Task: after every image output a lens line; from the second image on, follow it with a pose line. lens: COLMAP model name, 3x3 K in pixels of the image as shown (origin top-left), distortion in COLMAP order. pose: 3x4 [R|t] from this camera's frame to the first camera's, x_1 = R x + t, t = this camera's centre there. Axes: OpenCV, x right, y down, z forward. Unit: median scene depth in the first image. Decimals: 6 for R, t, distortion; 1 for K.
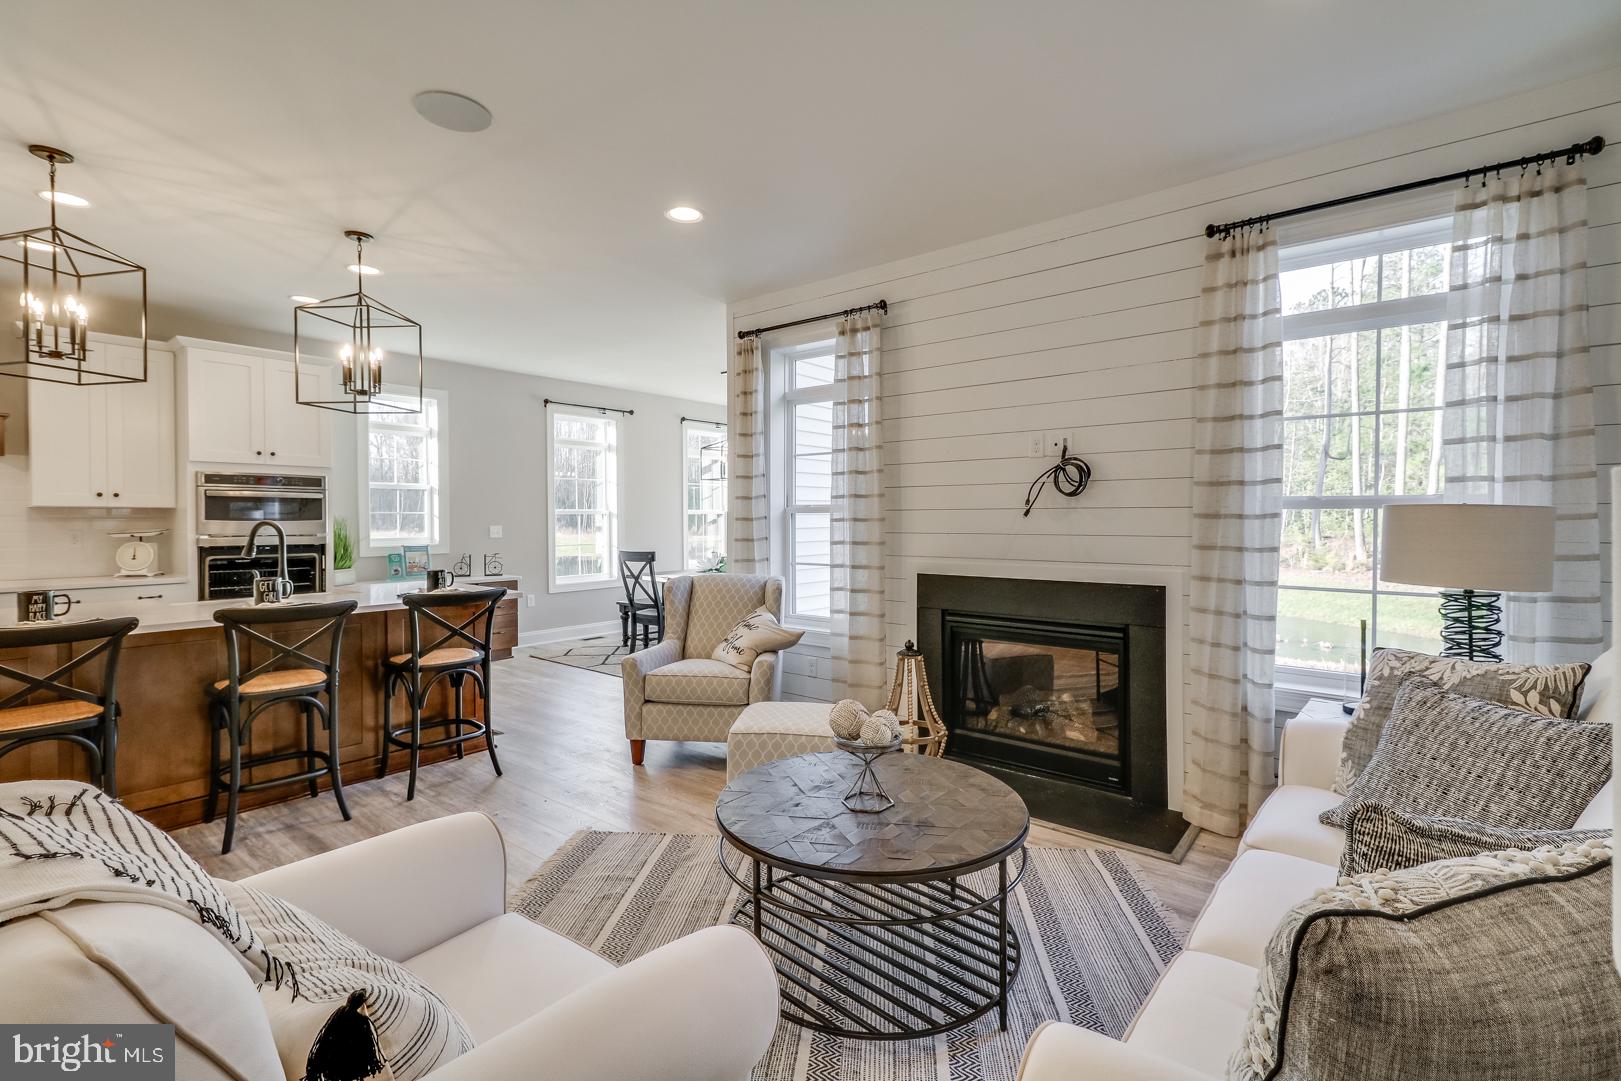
lens RADIAL K [[742.5, 0, 835.5], [0, 742.5, 540.6], [0, 0, 1]] dist [0.002266, -0.000542]
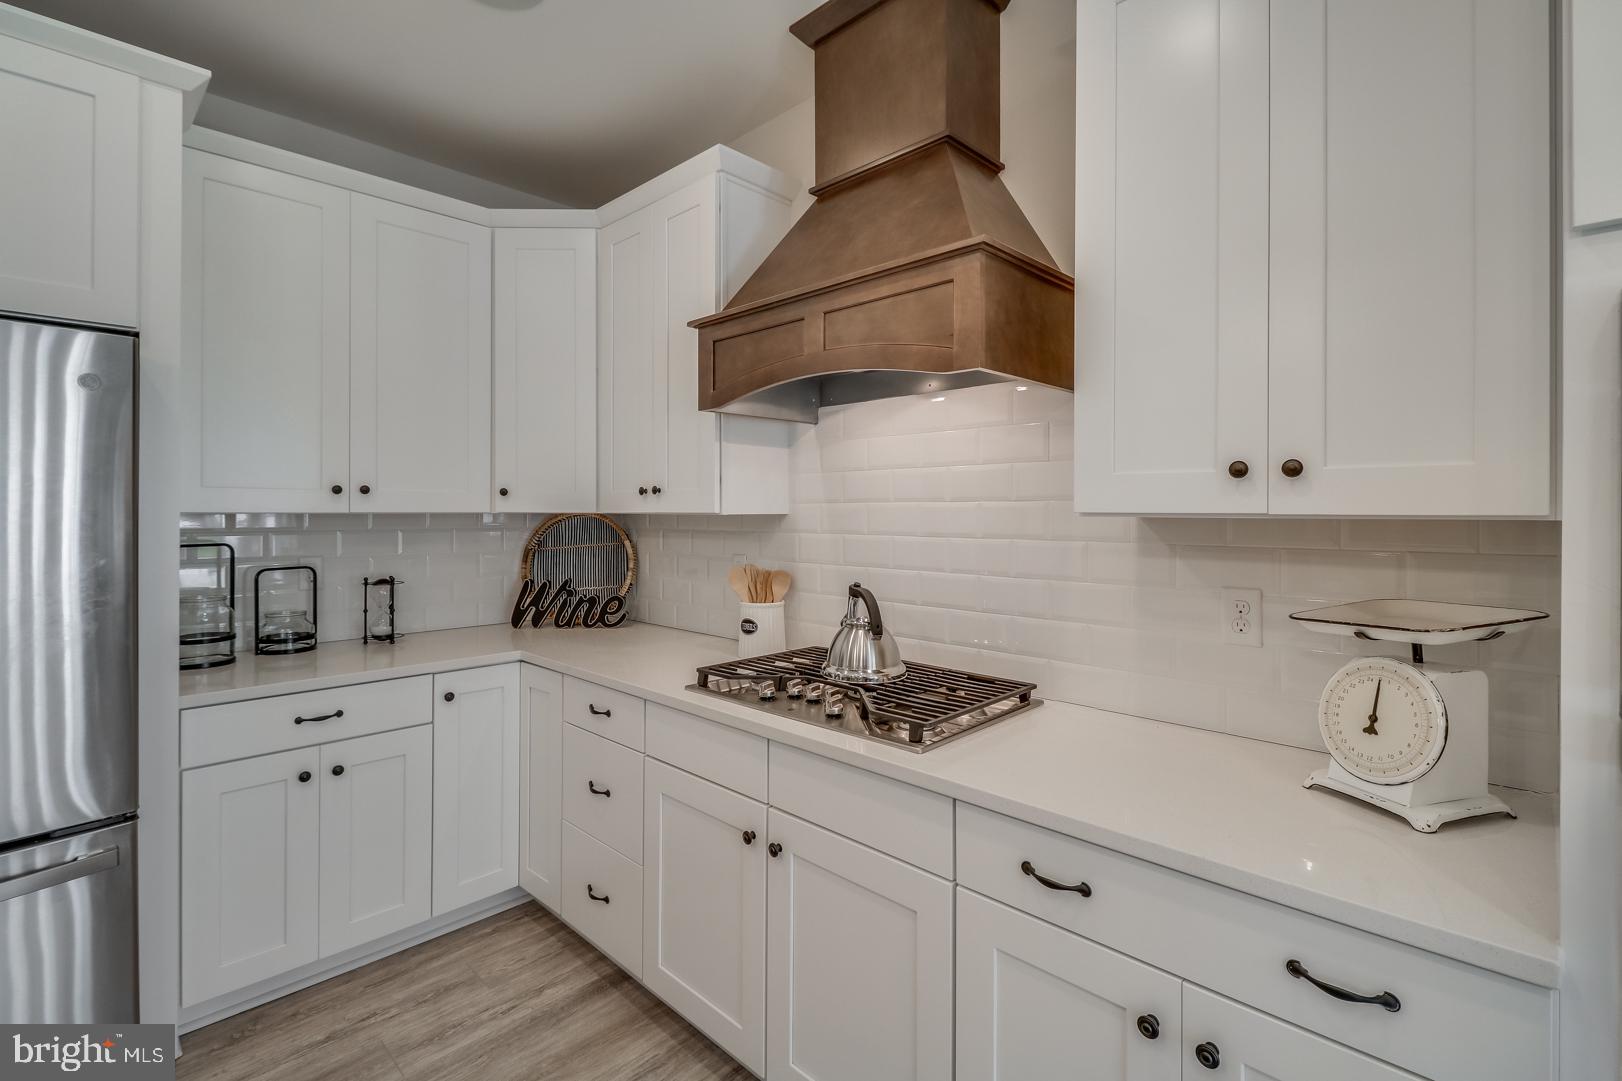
lens RADIAL K [[732.1, 0, 815.4], [0, 732.1, 507.0], [0, 0, 1]] dist [0.002582, 0.000112]
pose [[-0.118310, -0.007437, -0.992949, -0.640664], [-0.034038, 0.999415, -0.003430, -0.038394], [0.992393, 0.033392, -0.118494, 0.791571]]
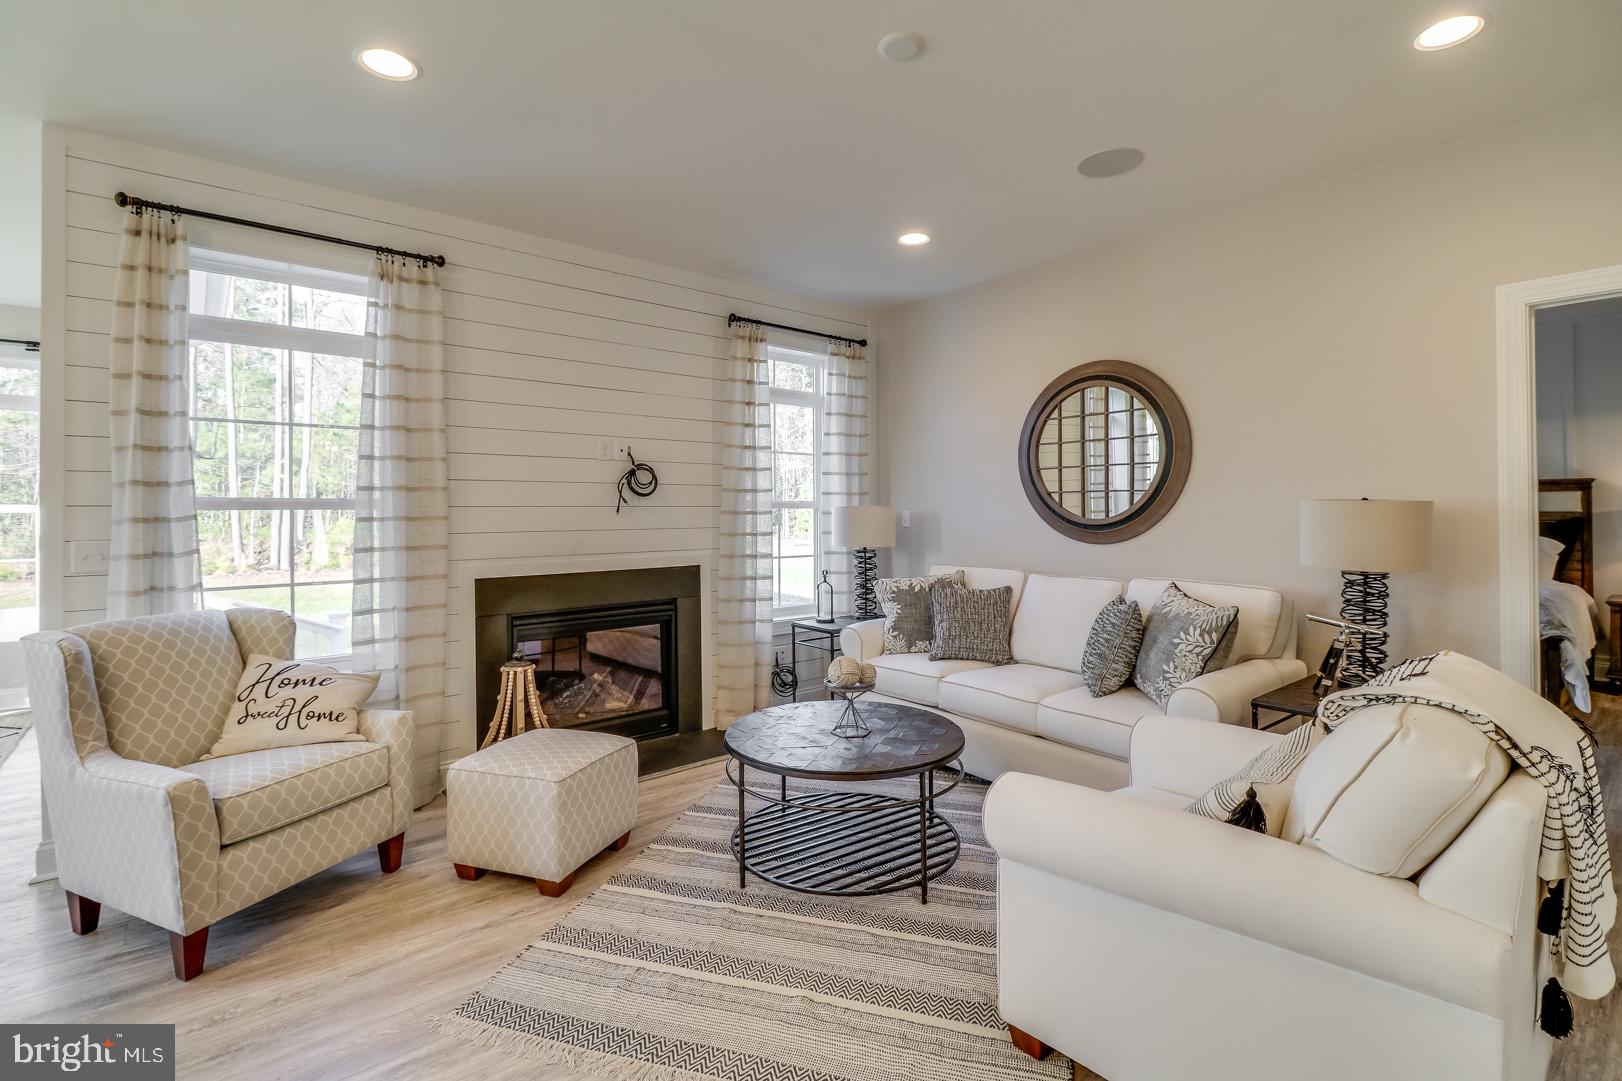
lens RADIAL K [[695.3, 0, 743.3], [0, 695.3, 510.9], [0, 0, 1]] dist [-0.002141, -0.000540]
pose [[0.253954, 0.003214, 0.967211, -0.480647], [0.040085, 0.999100, -0.013845, -0.009963], [-0.966385, 0.042287, 0.253597, 0.381931]]
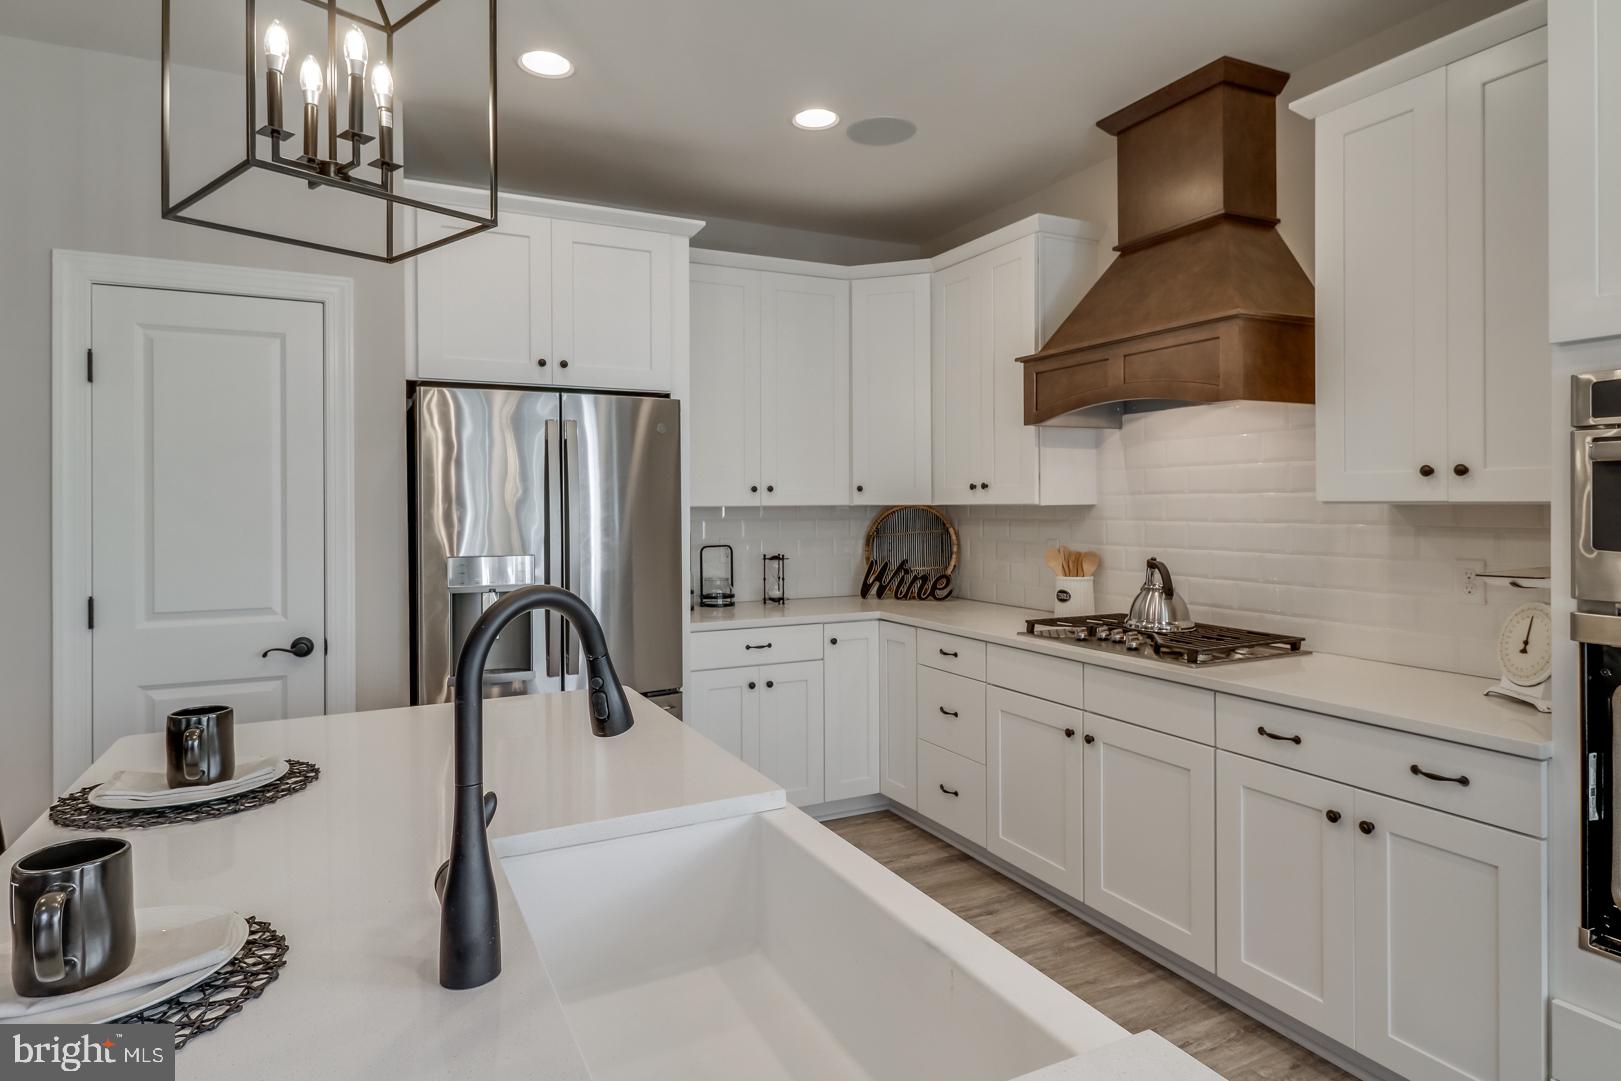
lens RADIAL K [[906.6, 0, 805.9], [0, 906.6, 506.6], [0, 0, 1]] dist [0.014008, -0.001871]
pose [[-0.446287, 0.003668, -0.894882, -0.386311], [-0.024164, 0.999578, 0.016148, -0.039124], [0.894564, 0.028831, -0.446010, 0.829500]]
